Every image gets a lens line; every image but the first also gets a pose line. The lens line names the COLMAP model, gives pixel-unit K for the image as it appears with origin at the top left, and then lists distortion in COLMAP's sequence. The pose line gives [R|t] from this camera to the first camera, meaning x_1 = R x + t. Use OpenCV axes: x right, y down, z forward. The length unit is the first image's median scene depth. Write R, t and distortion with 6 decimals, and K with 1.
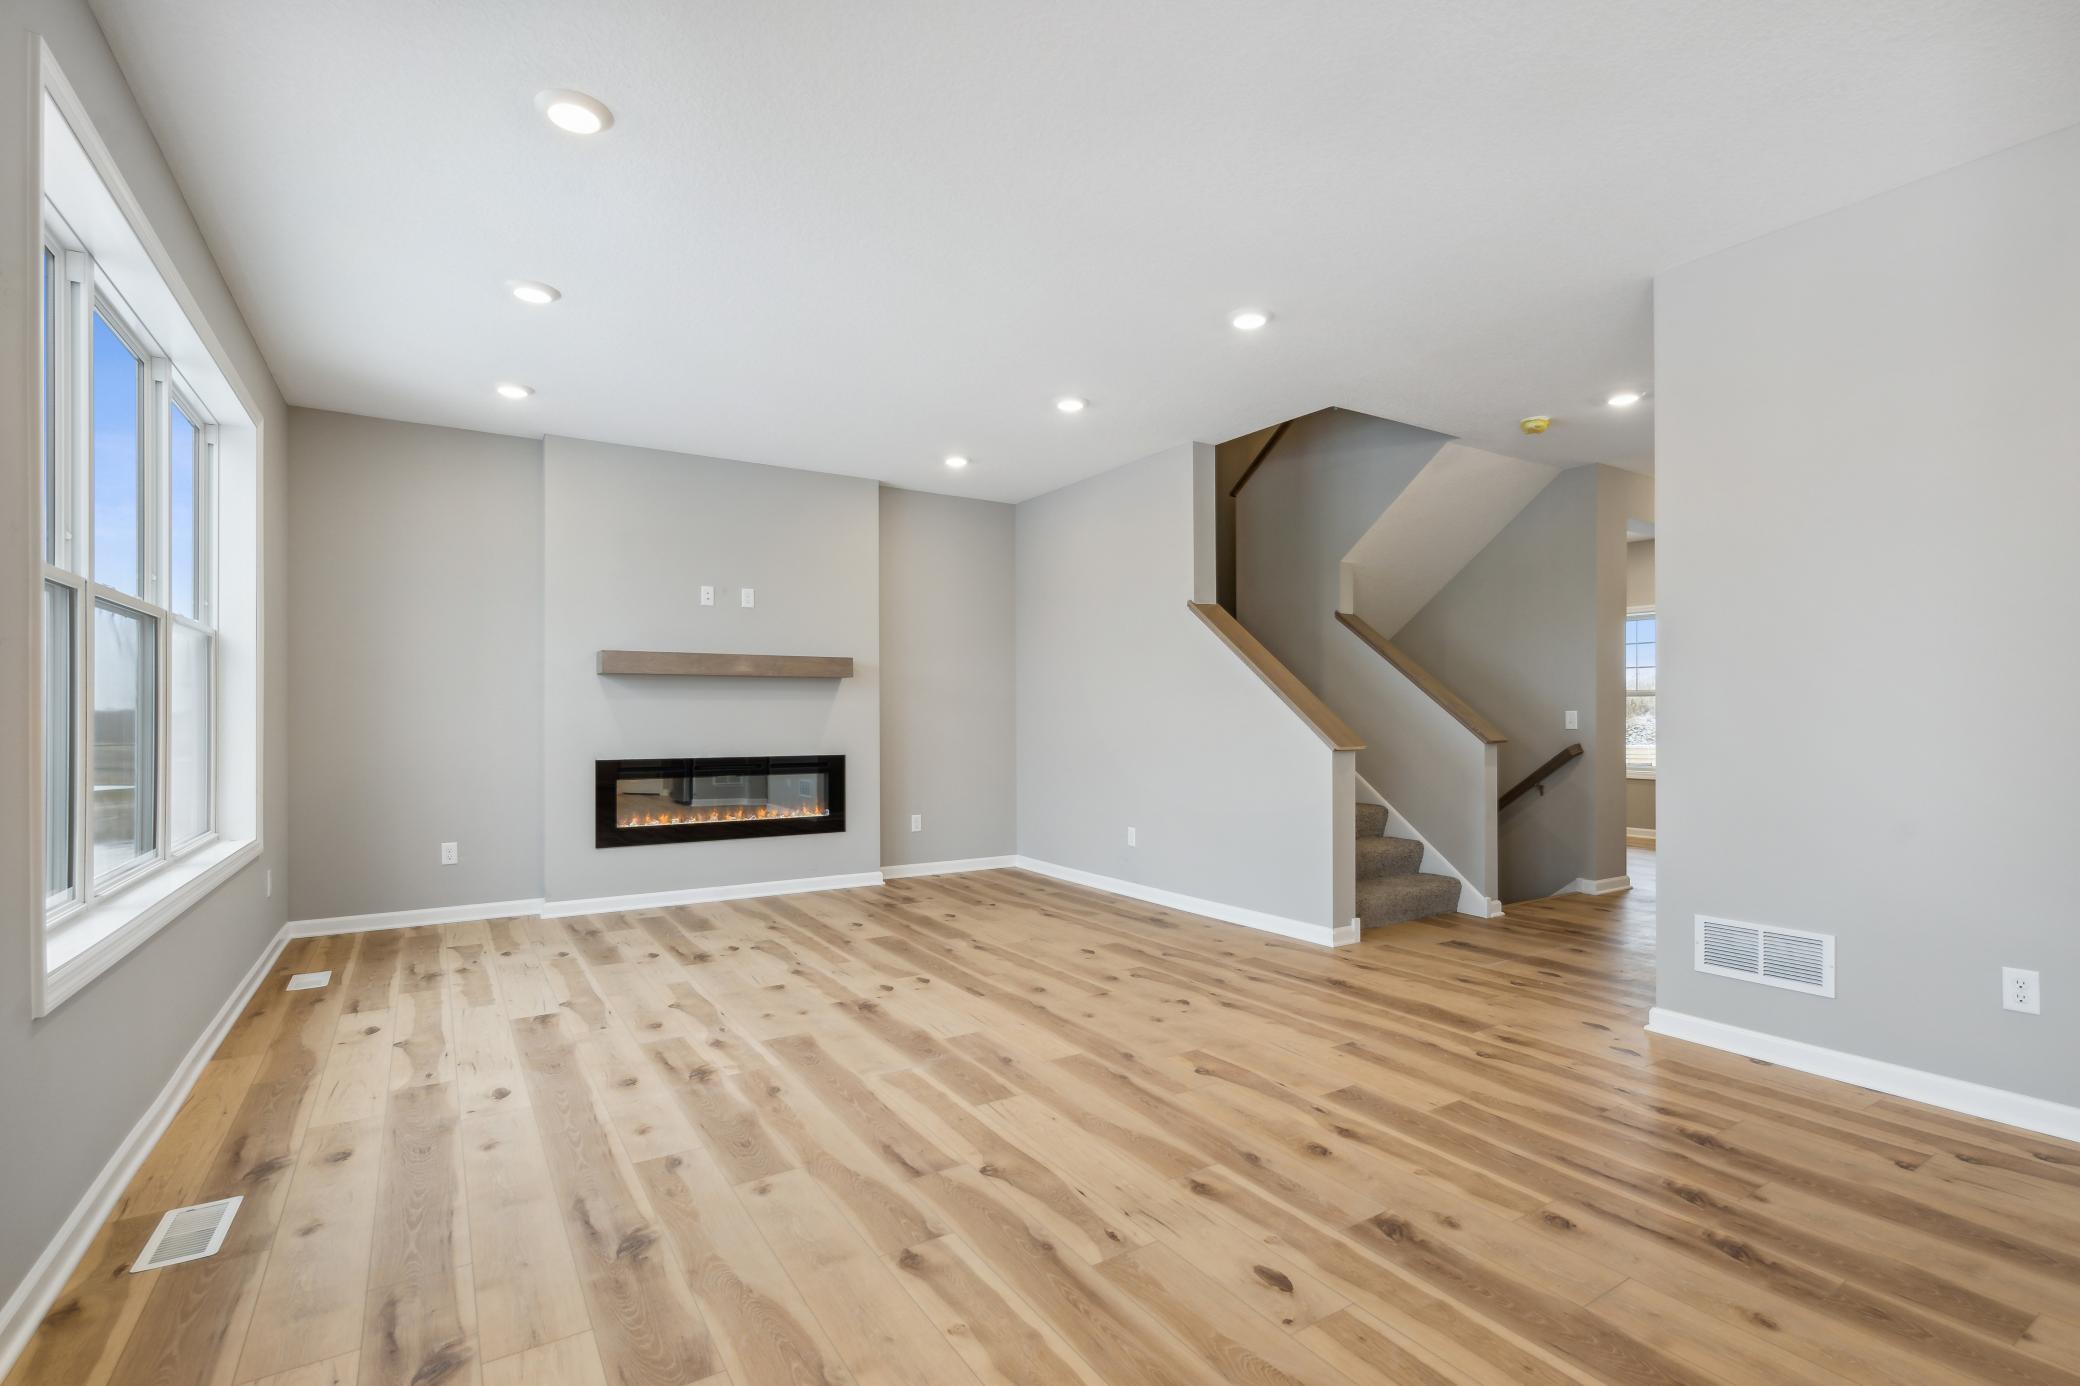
lens RADIAL K [[950.7, 0, 1046.2], [0, 950.7, 694.1], [0, 0, 1]] dist [-0.002495, 0.000033]
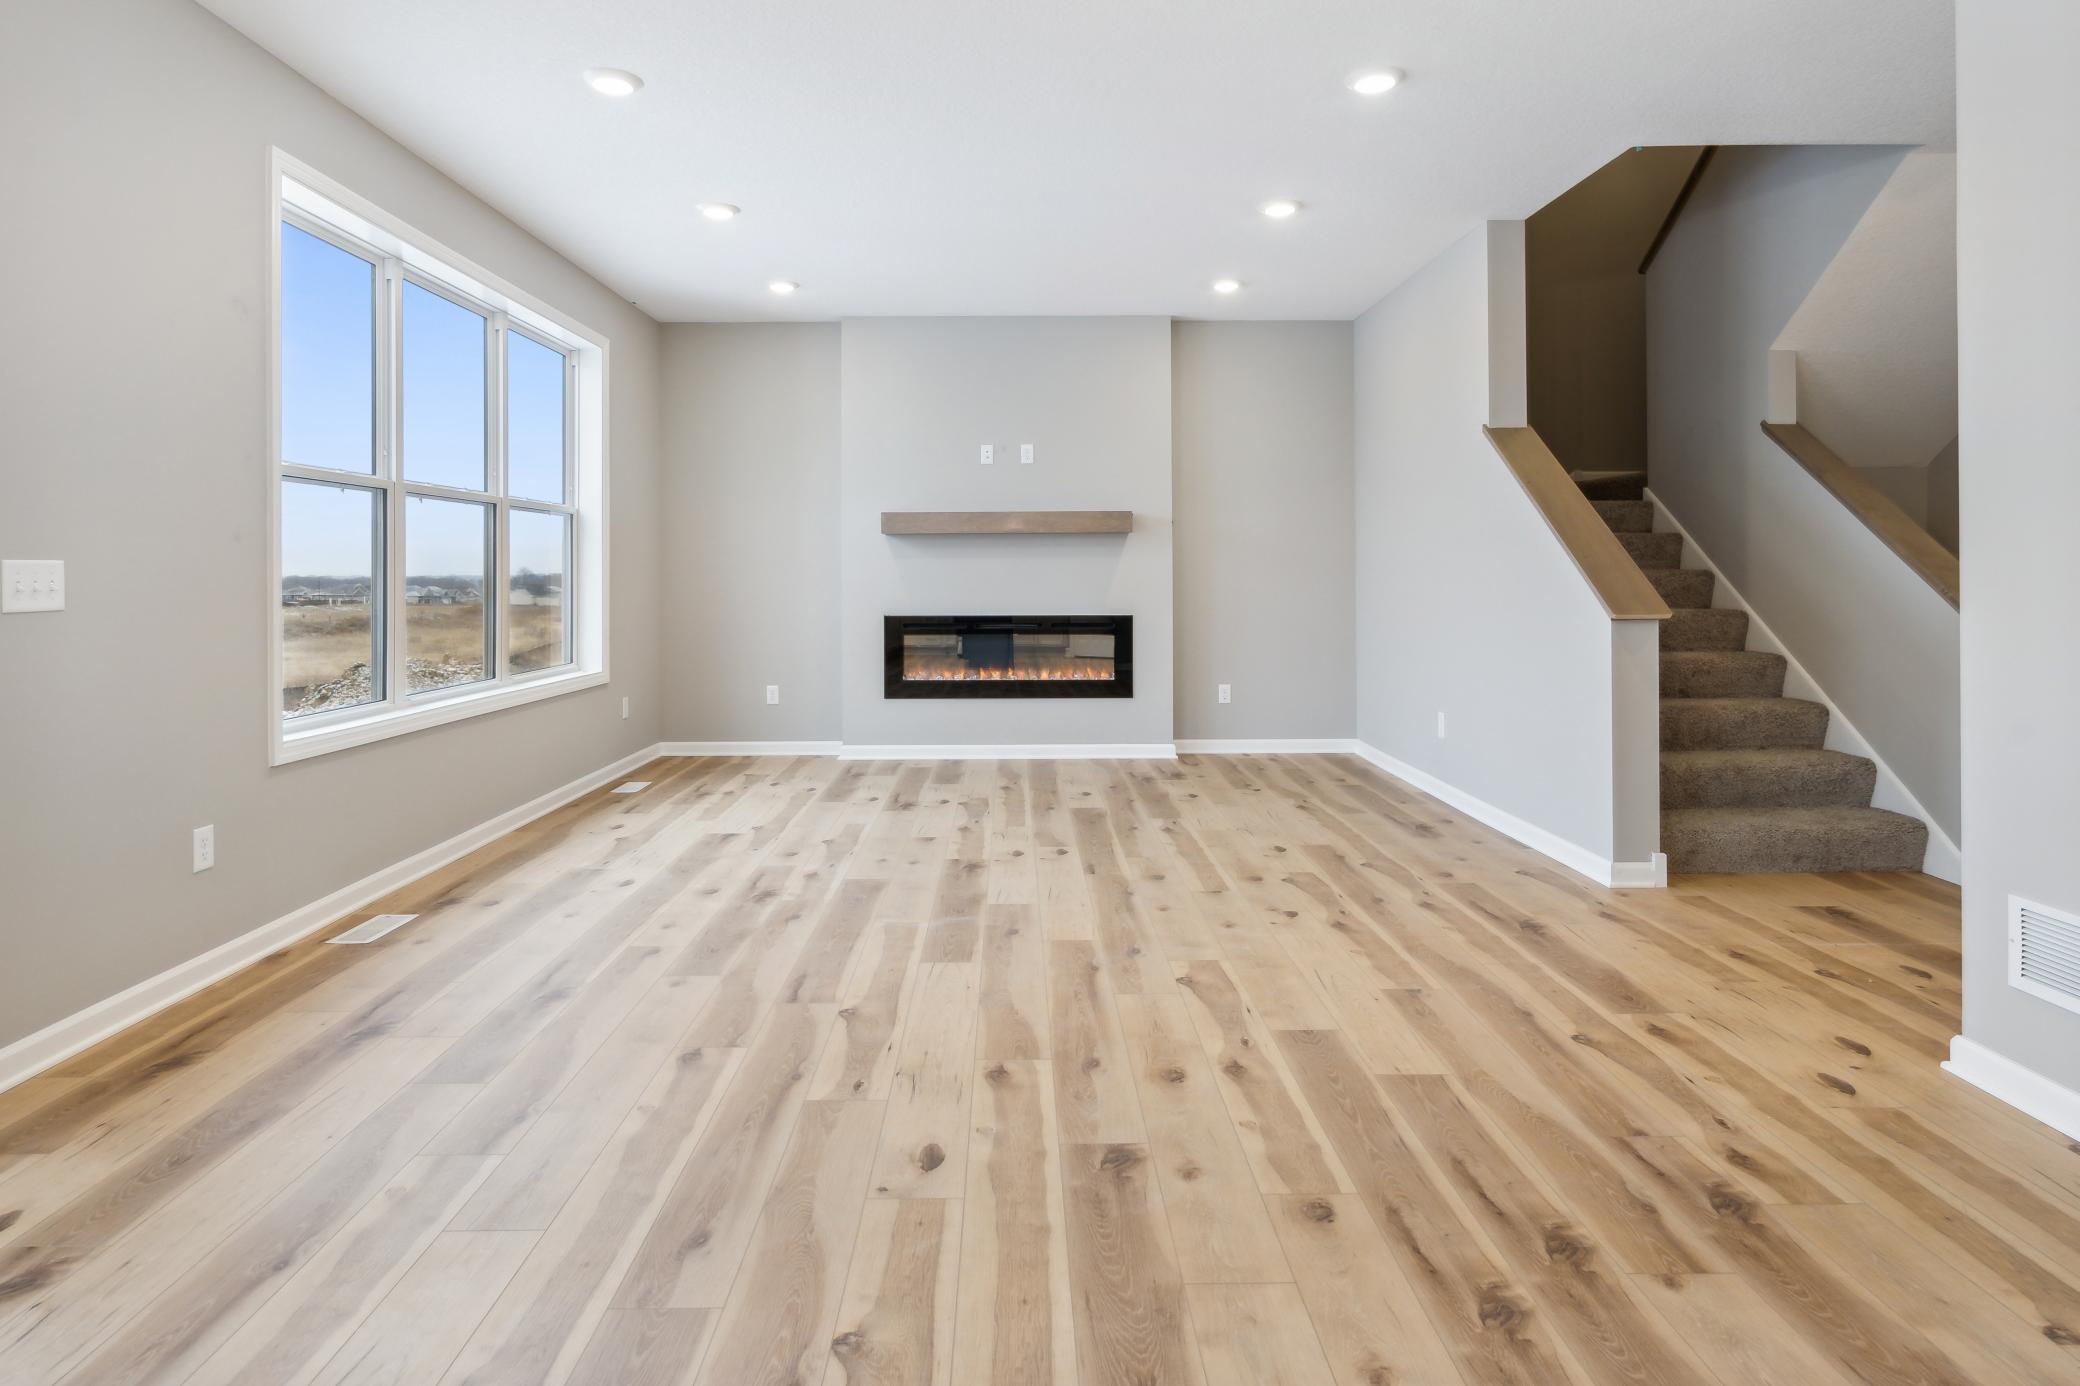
lens RADIAL K [[1103.7, 0, 1032.8], [0, 1103.7, 543.3], [0, 0, 1]] dist [-0.006098, 0.000493]
pose [[0.848212, -0.016241, -0.529408, 0.352071], [0.014708, 0.999867, -0.007108, -0.000346], [0.529453, -0.001757, 0.848338, 0.039009]]
